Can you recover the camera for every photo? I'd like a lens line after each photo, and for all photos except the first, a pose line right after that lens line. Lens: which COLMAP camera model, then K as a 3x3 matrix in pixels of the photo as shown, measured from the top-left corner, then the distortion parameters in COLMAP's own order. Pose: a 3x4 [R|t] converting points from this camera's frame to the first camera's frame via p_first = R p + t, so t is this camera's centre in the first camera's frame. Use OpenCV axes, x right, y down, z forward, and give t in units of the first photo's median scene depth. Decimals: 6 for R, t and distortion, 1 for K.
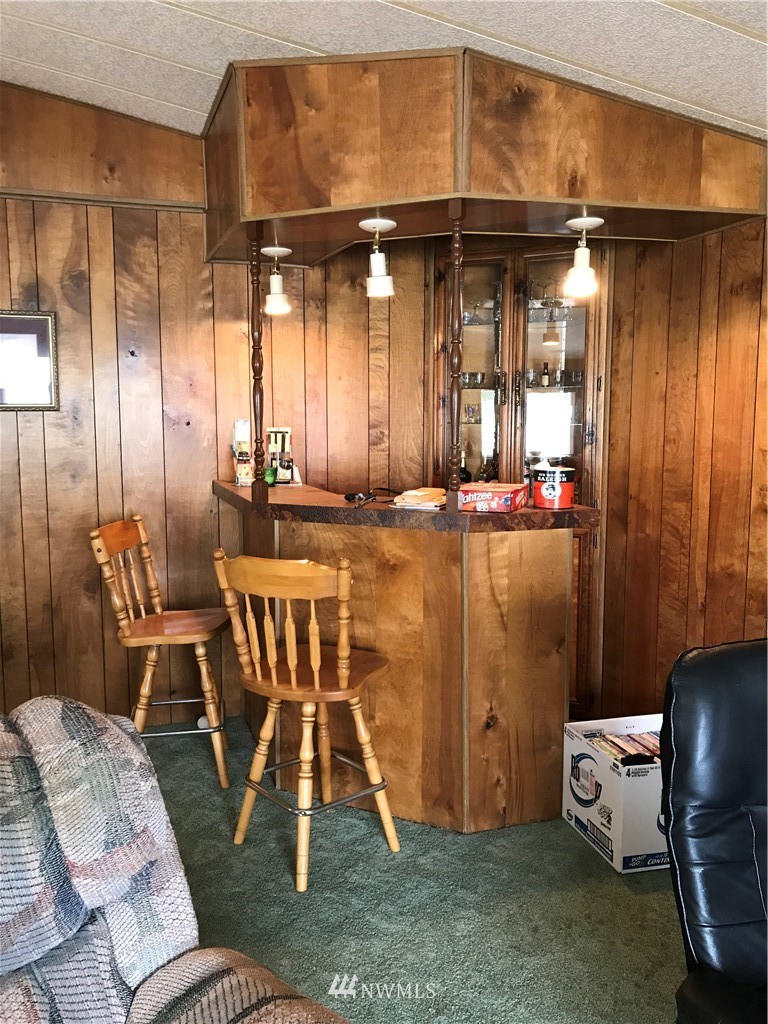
lens RADIAL K [[845.2, 0, 385.7], [0, 845.2, 502.3], [0, 0, 1]] dist [0.036240, -0.044565]
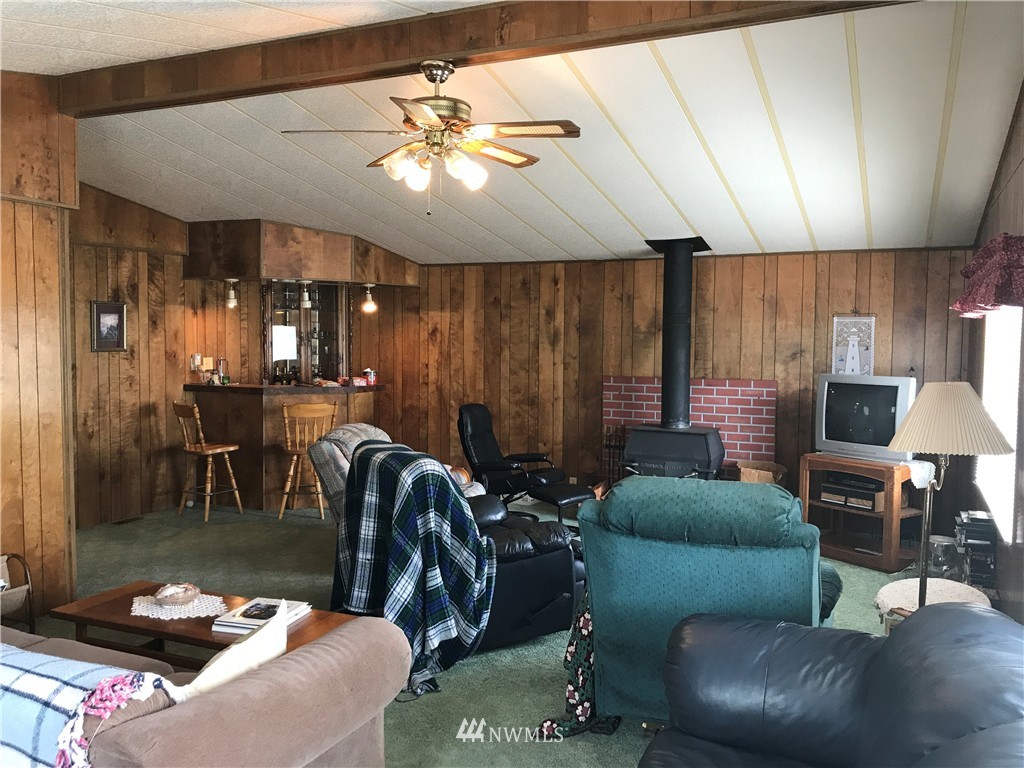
lens RADIAL K [[845.2, 0, 511.2], [0, 845.2, 383.1], [0, 0, 1]] dist [0.036240, -0.044565]
pose [[0.683716, -0.037433, 0.728788, -1.359826], [0.069877, 0.997453, -0.014323, 0.064827], [-0.726395, 0.060719, 0.684590, -1.134235]]
